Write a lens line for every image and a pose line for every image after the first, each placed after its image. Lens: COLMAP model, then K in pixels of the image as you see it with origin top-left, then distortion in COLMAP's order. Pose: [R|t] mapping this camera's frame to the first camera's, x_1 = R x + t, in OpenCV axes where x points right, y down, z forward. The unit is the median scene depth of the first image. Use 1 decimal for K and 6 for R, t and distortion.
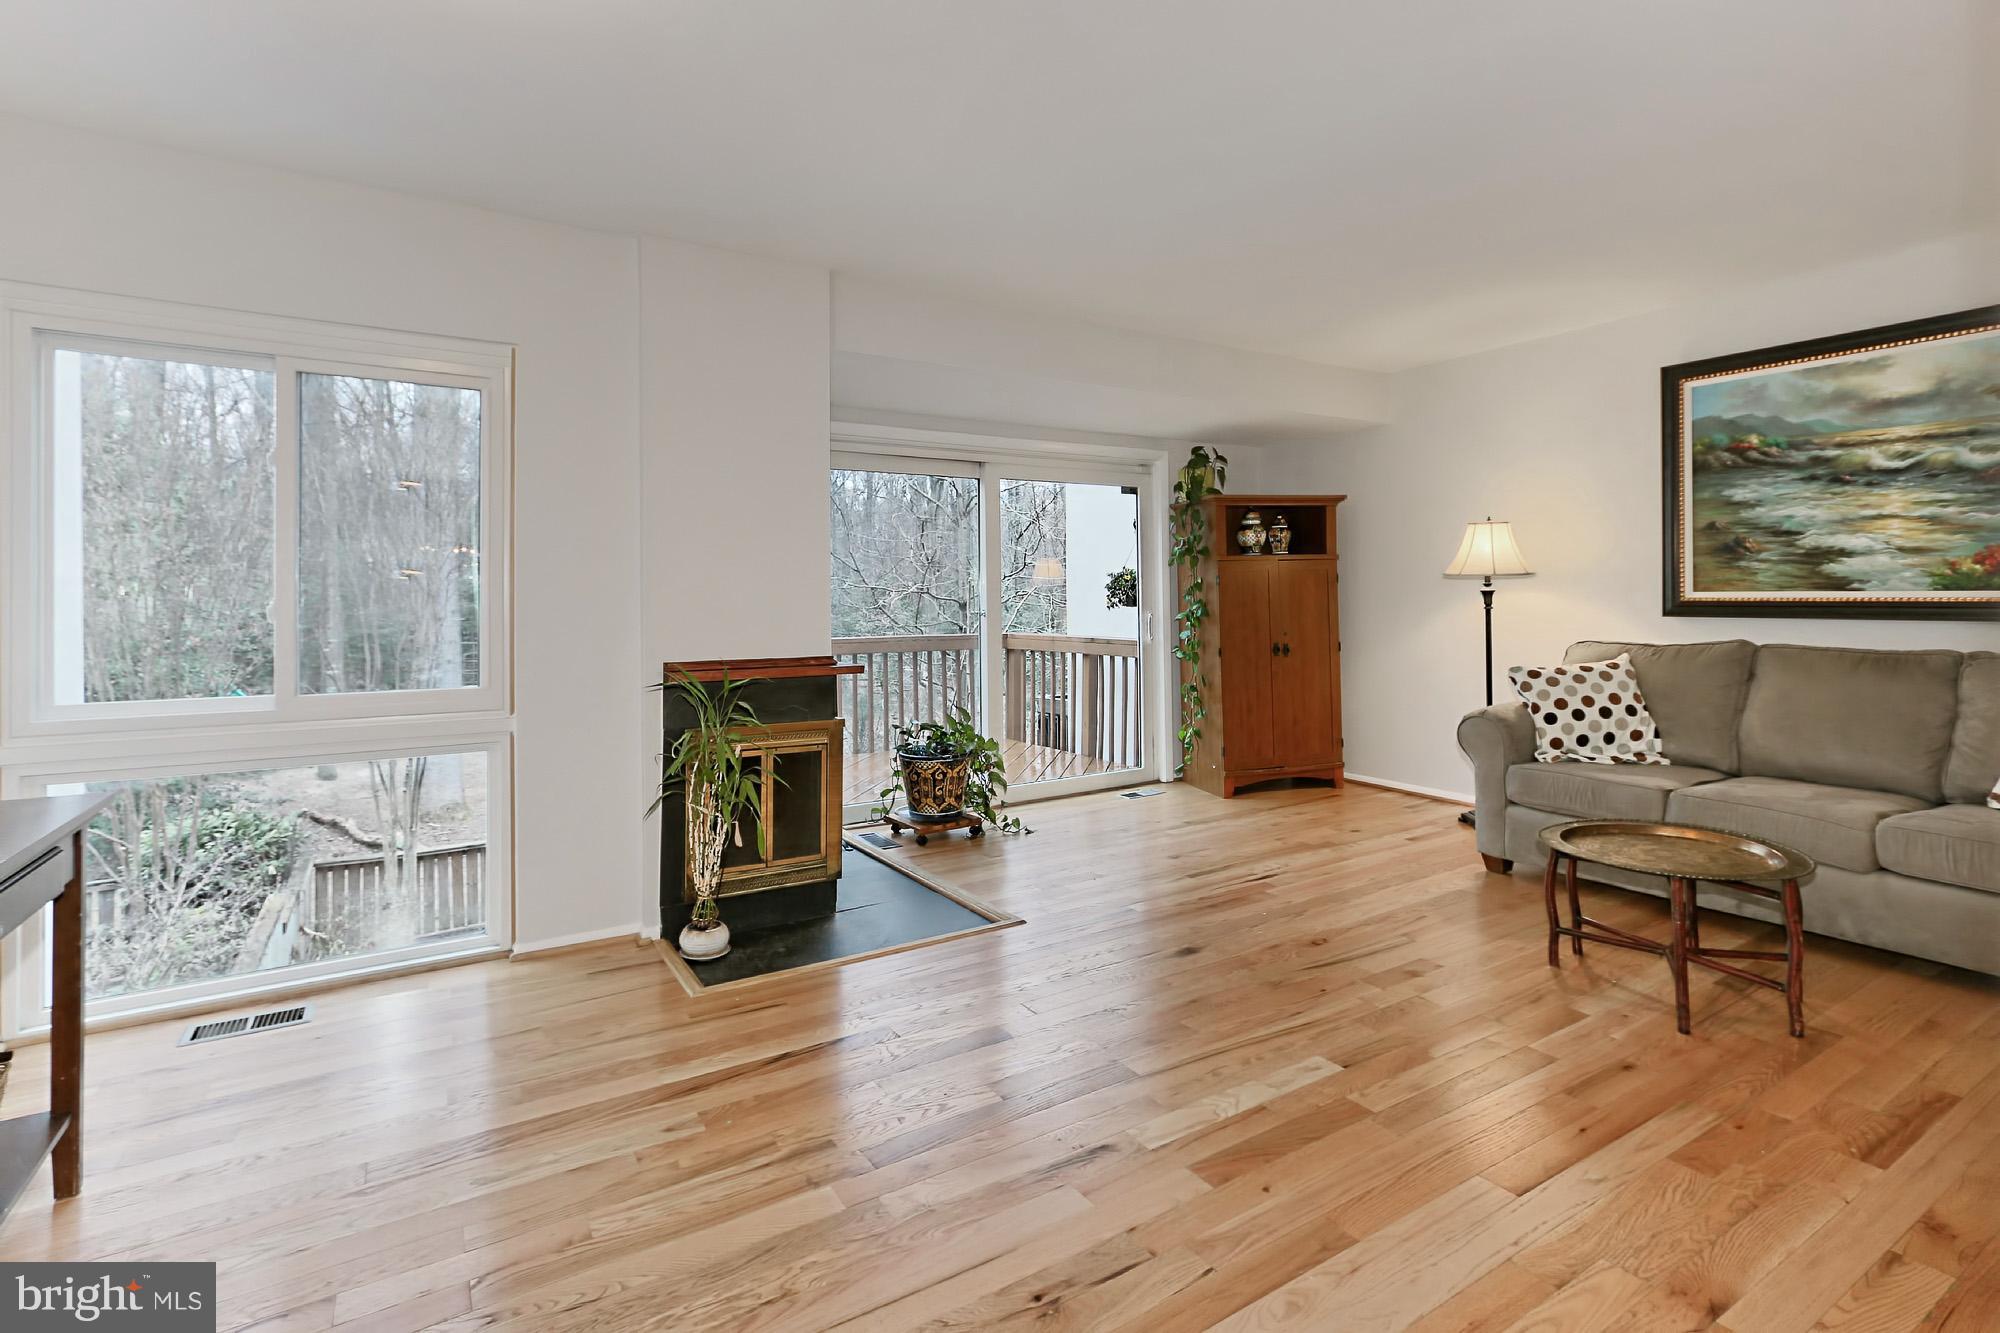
lens RADIAL K [[901.6, 0, 933.1], [0, 901.6, 603.7], [0, 0, 1]] dist [0.008569, -0.000022]
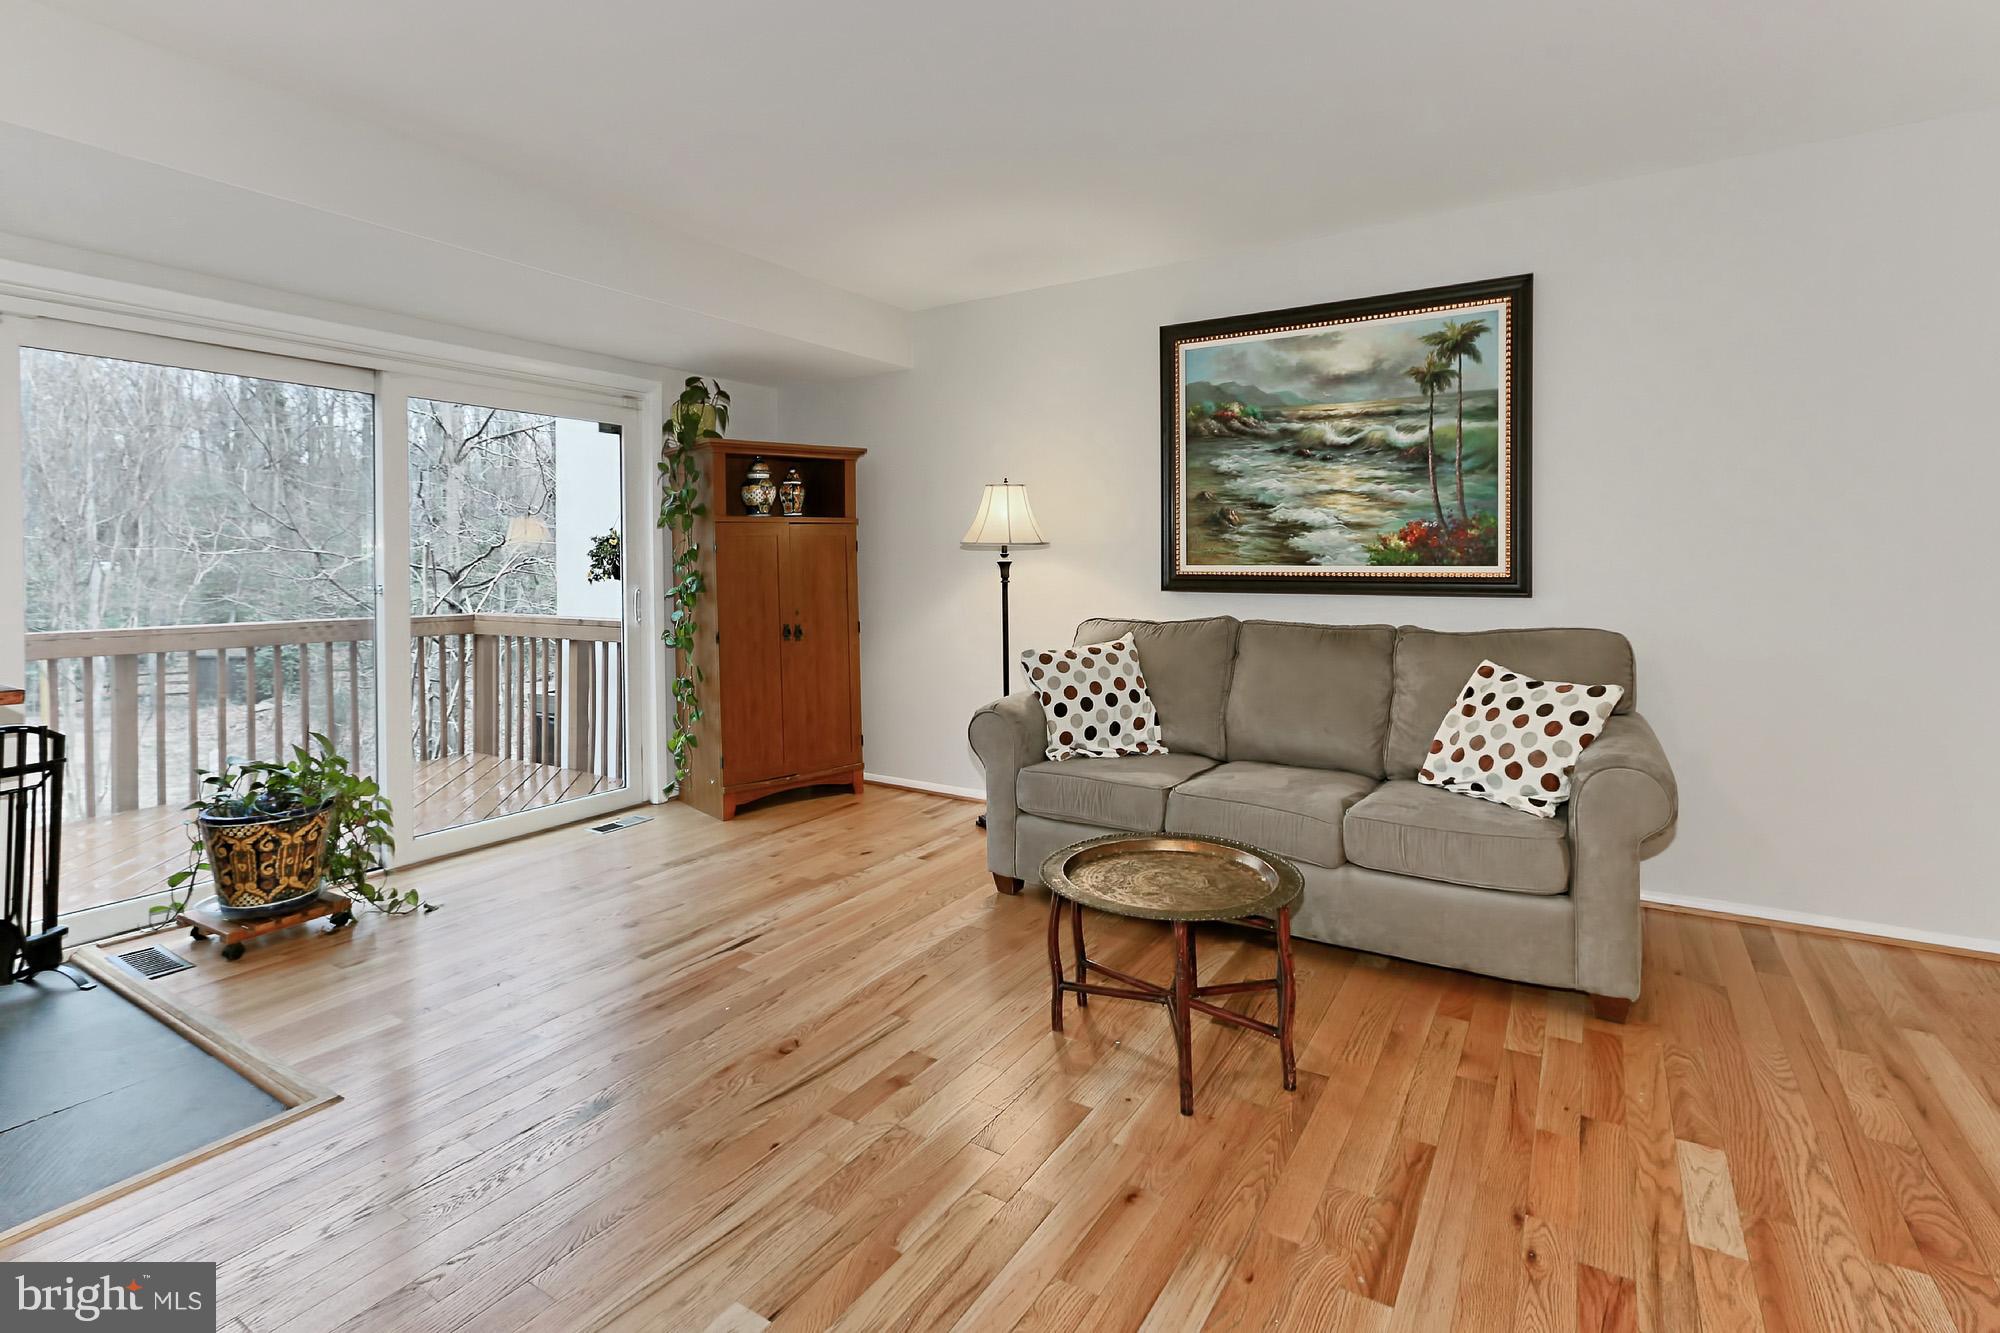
lens RADIAL K [[973.6, 0, 945.1], [0, 973.6, 573.7], [0, 0, 1]] dist [-0.001197, 0.000166]
pose [[0.893102, 0.001187, 0.449852, 0.156771], [-0.001499, 0.999999, 0.000337, -0.004233], [-0.449851, -0.000976, 0.893103, 0.207709]]
